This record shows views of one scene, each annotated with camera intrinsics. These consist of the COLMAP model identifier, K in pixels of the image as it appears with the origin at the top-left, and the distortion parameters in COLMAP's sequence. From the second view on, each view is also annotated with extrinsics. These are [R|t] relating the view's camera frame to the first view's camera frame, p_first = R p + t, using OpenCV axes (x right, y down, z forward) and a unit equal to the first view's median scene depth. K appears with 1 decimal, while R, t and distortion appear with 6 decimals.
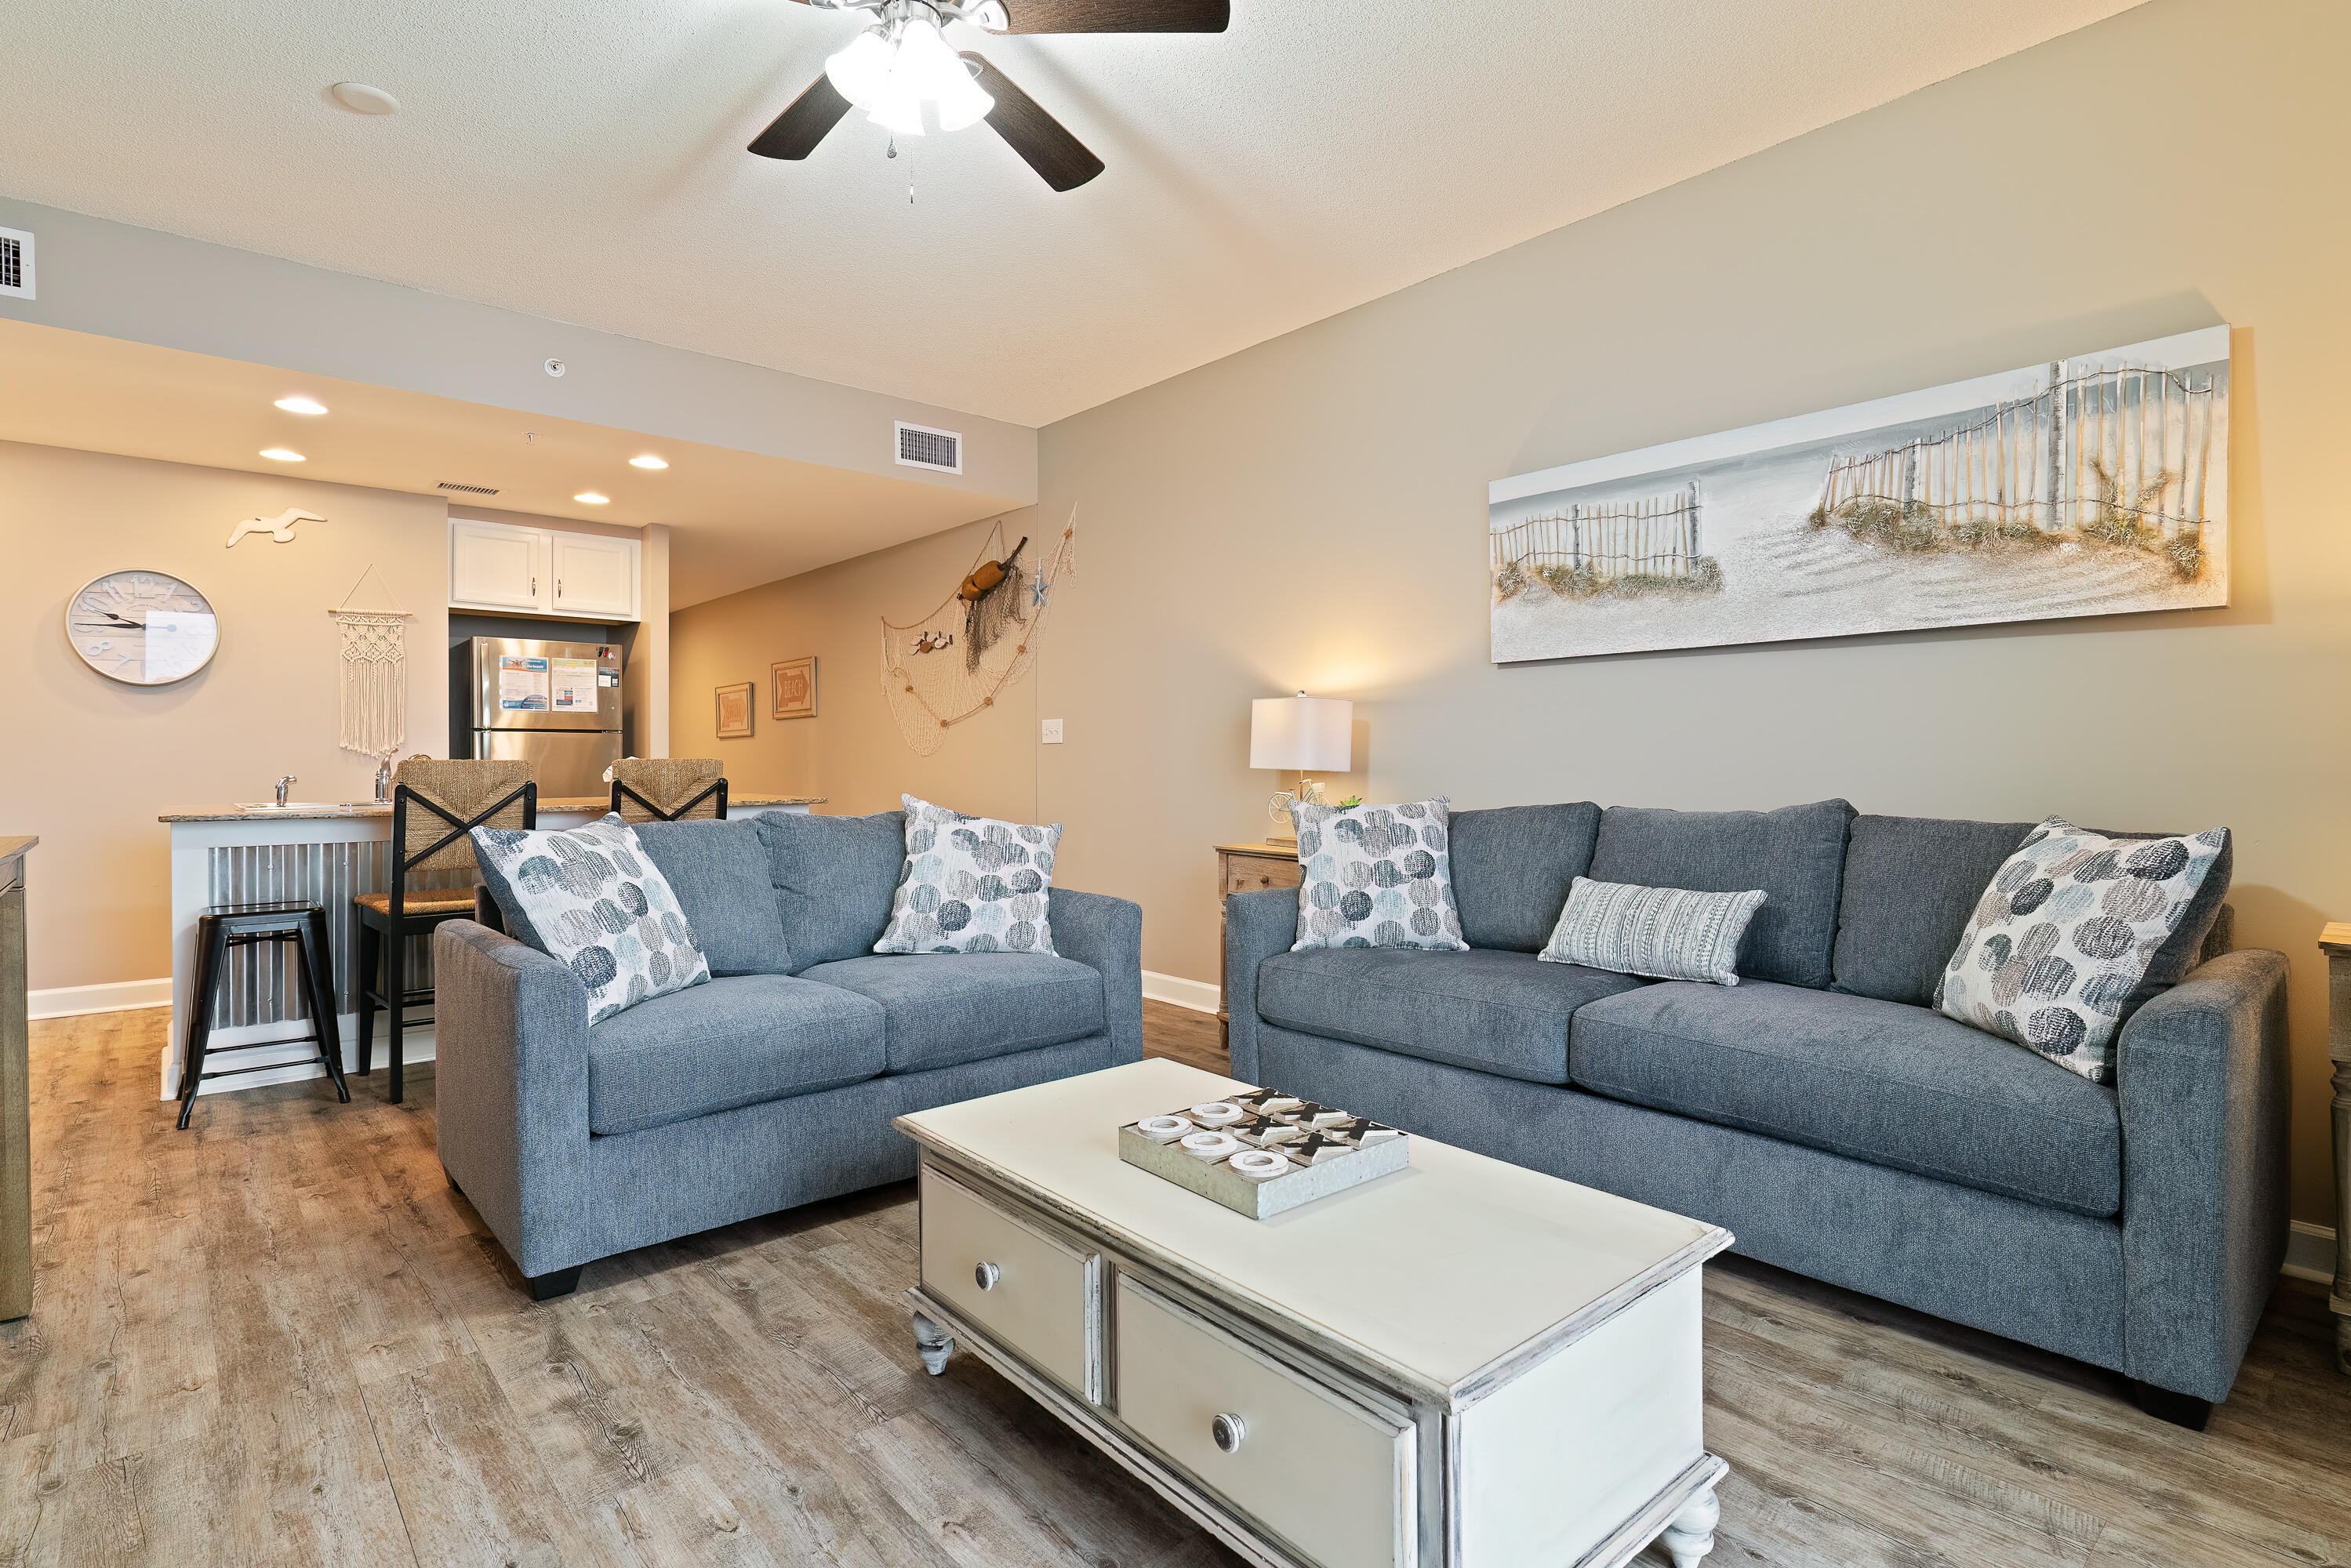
lens RADIAL K [[1146.5, 0, 1165.6], [0, 1146.5, 767.5], [0, 0, 1]] dist [0.003786, 0.000290]
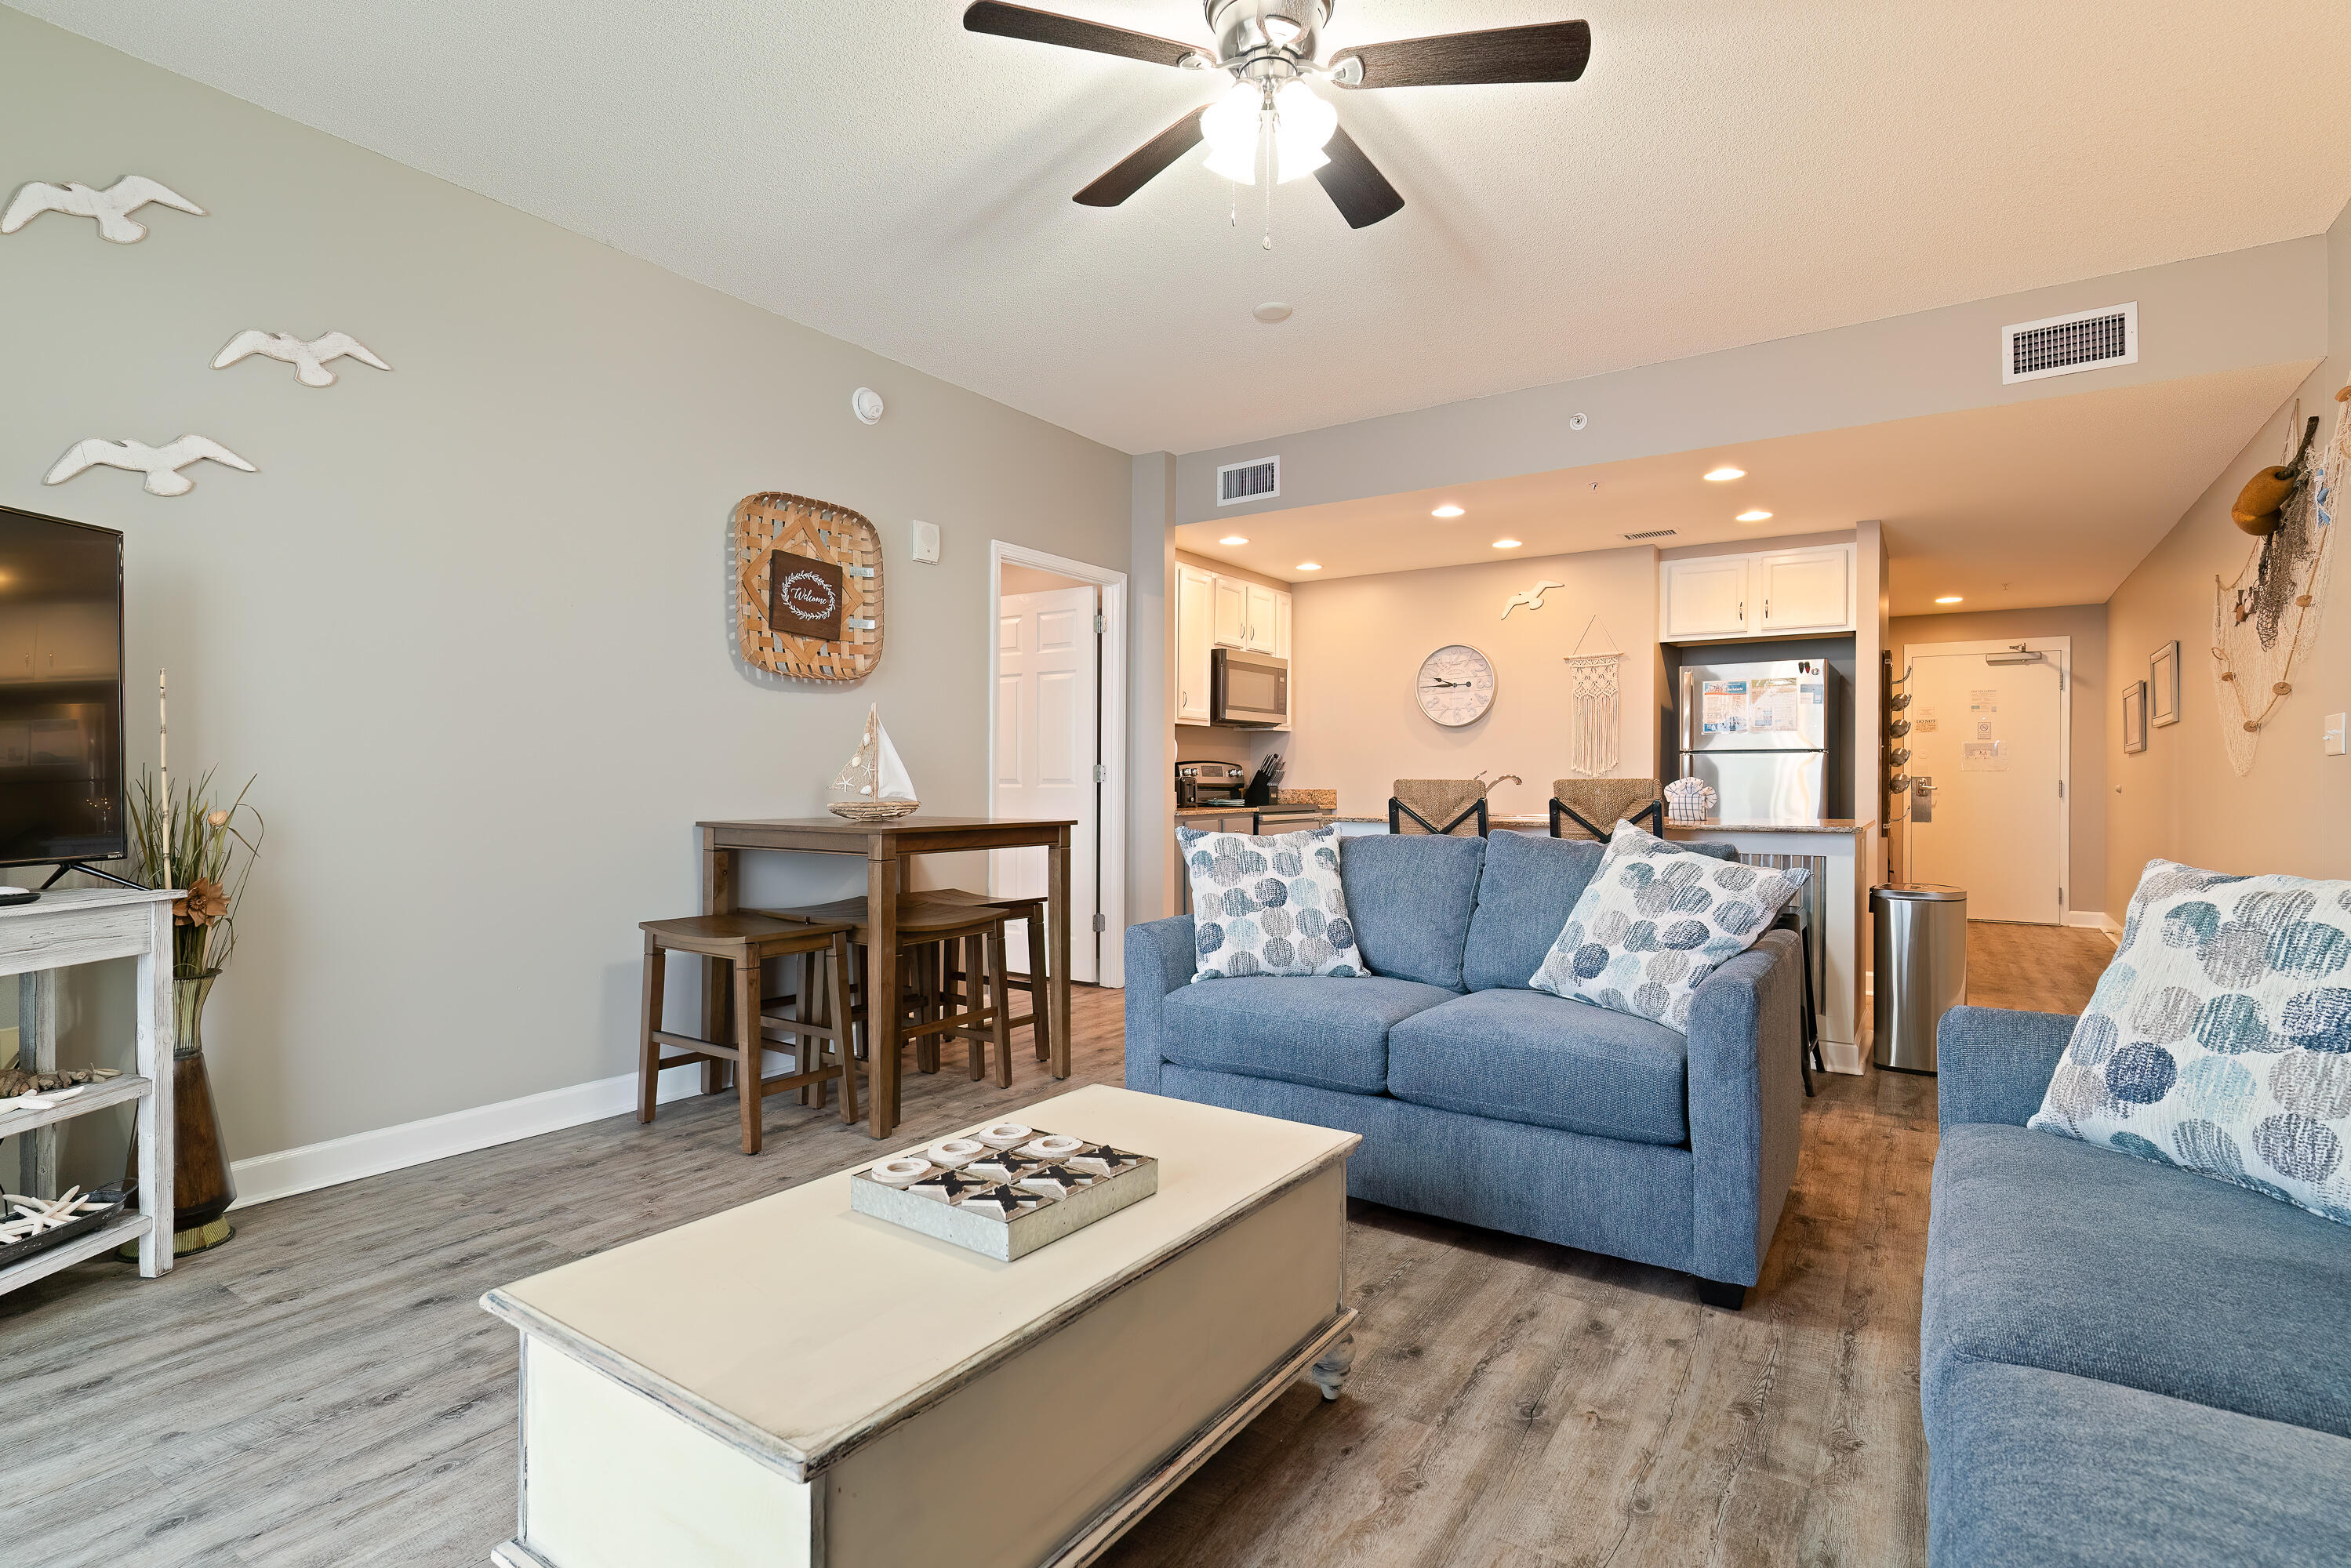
lens RADIAL K [[1126.6, 0, 1175.5], [0, 1126.6, 784.0], [0, 0, 1]] dist [-0.002291, -0.000088]
pose [[0.256160, 0.005729, -0.966617, 0.492505], [-0.009763, 0.999947, 0.003339, -0.003052], [0.966585, 0.008582, 0.256202, 0.429287]]
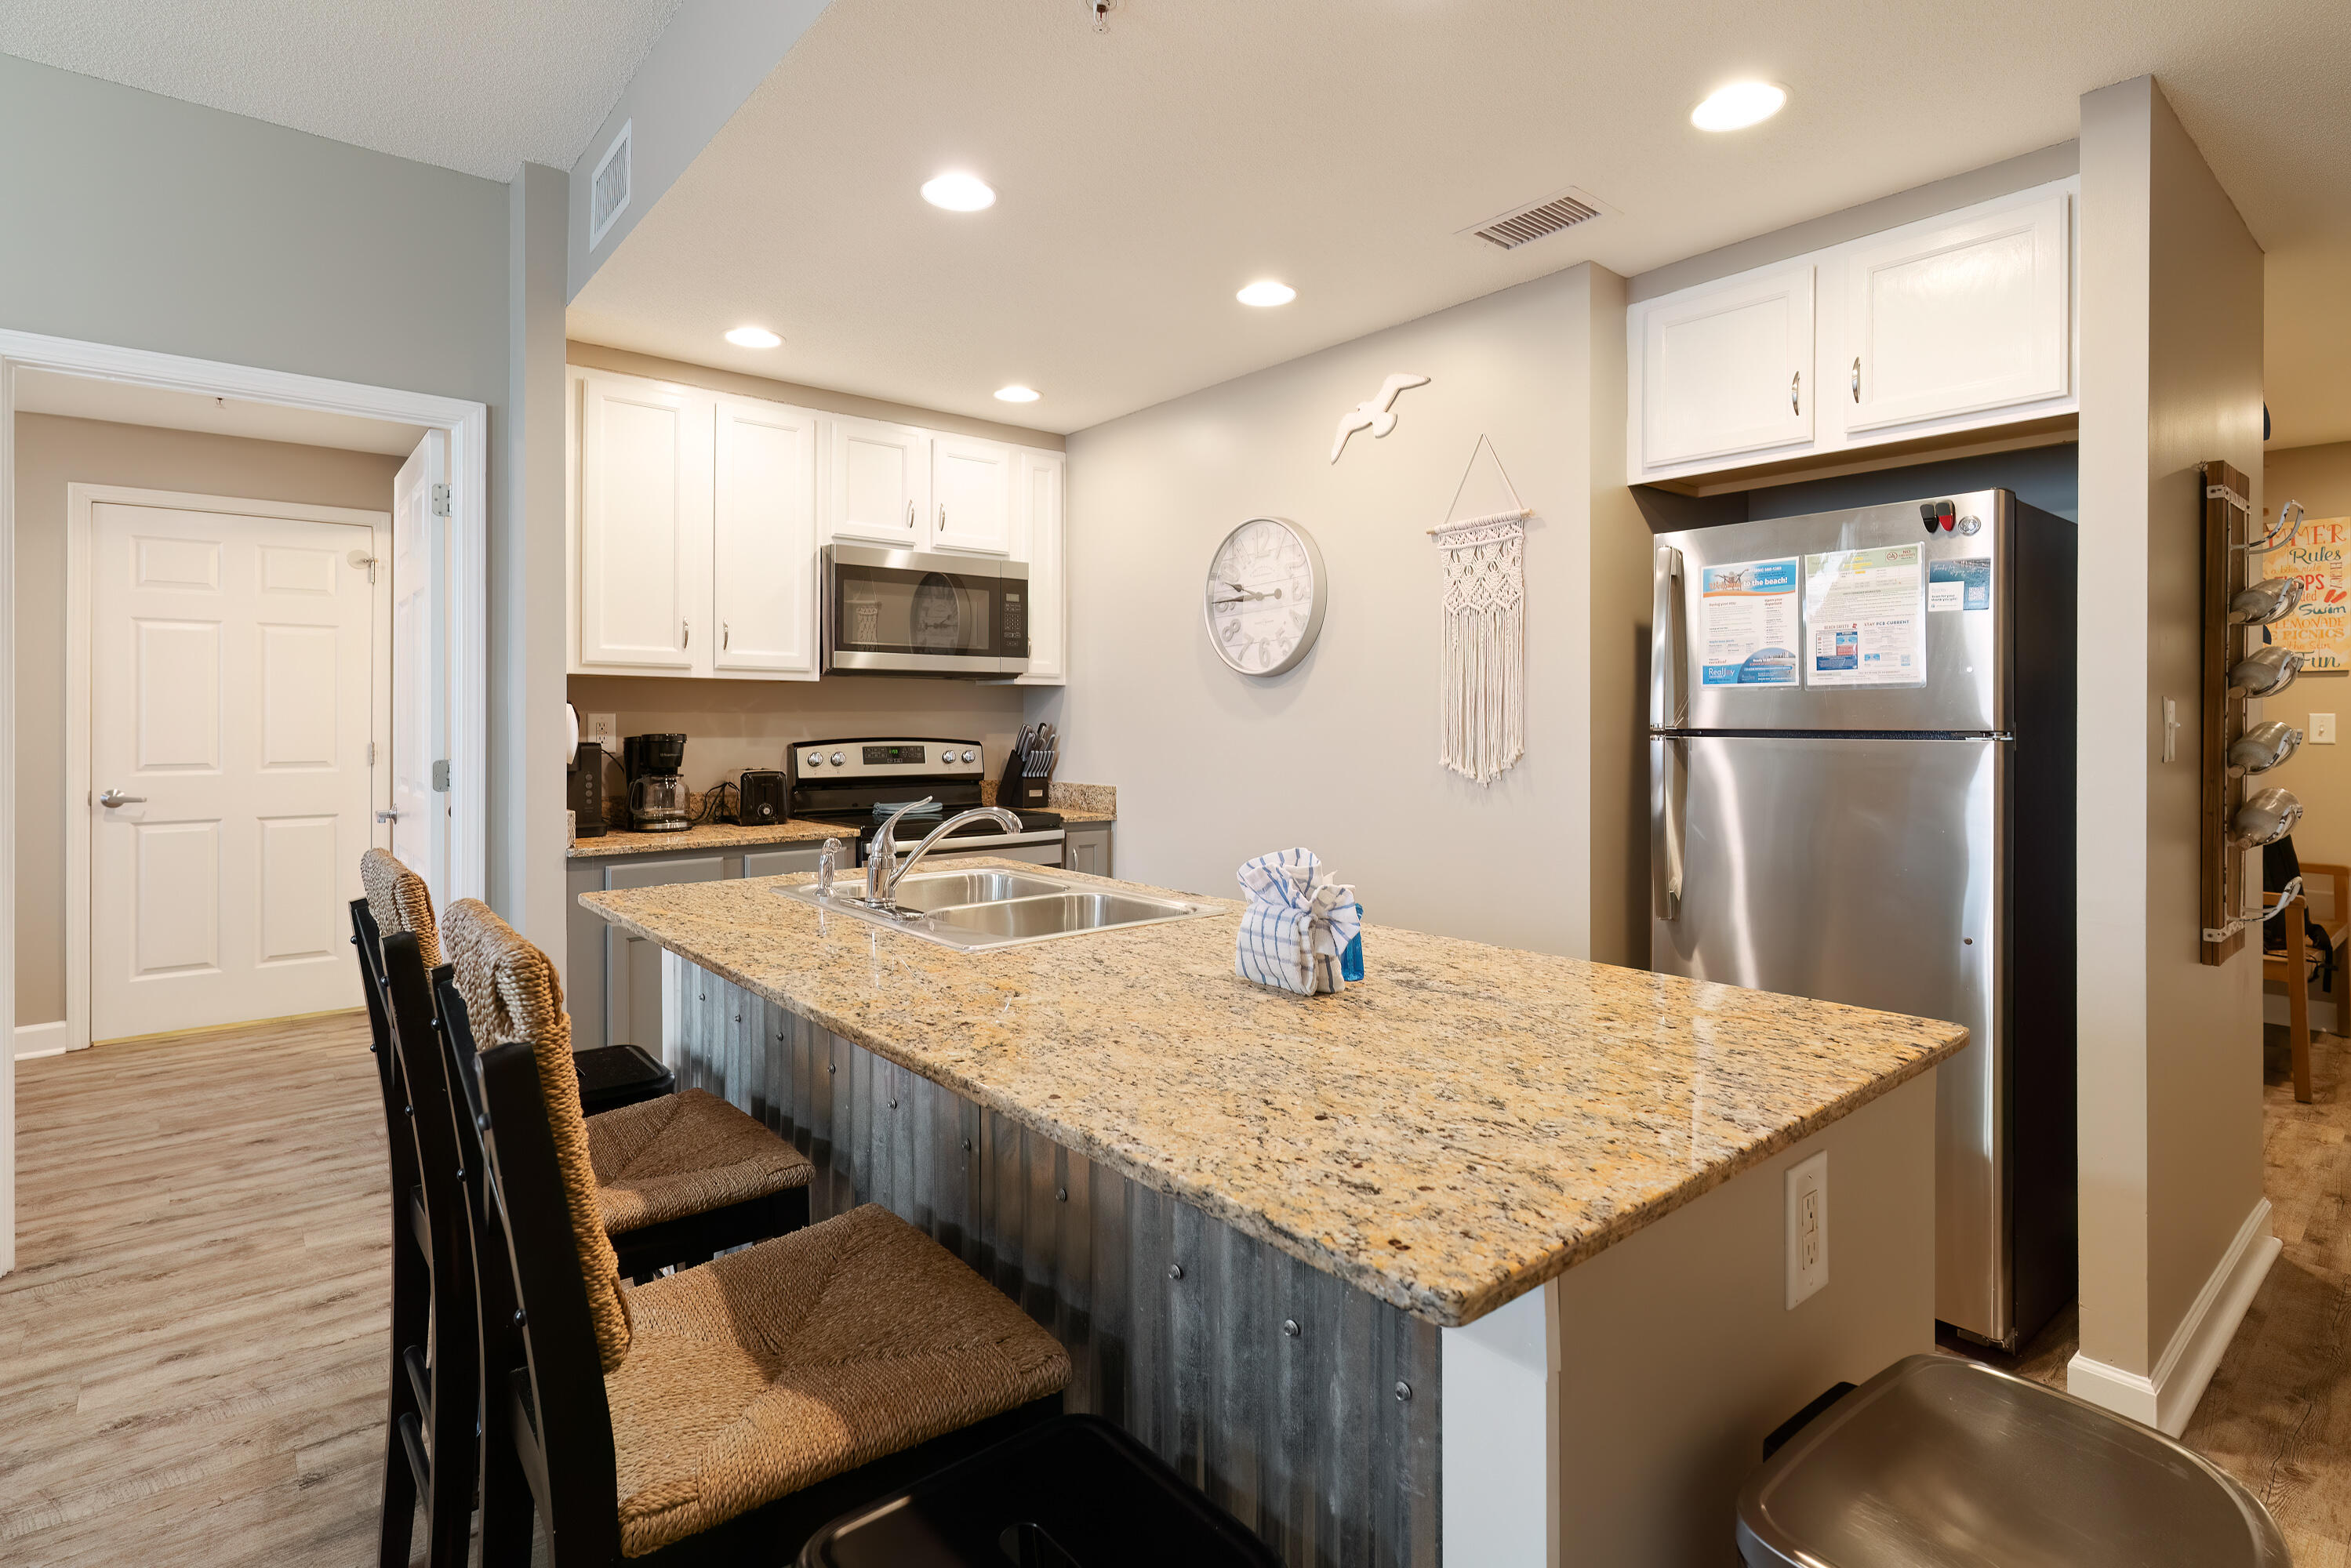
lens RADIAL K [[1159.2, 0, 1184.1], [0, 1159.2, 724.7], [0, 0, 1]] dist [0.001301, 0.000411]
pose [[-0.014635, 0.005585, -0.999877, -0.197814], [-0.008027, 0.999952, 0.005703, -0.060386], [0.999861, 0.008109, -0.014590, 1.311051]]
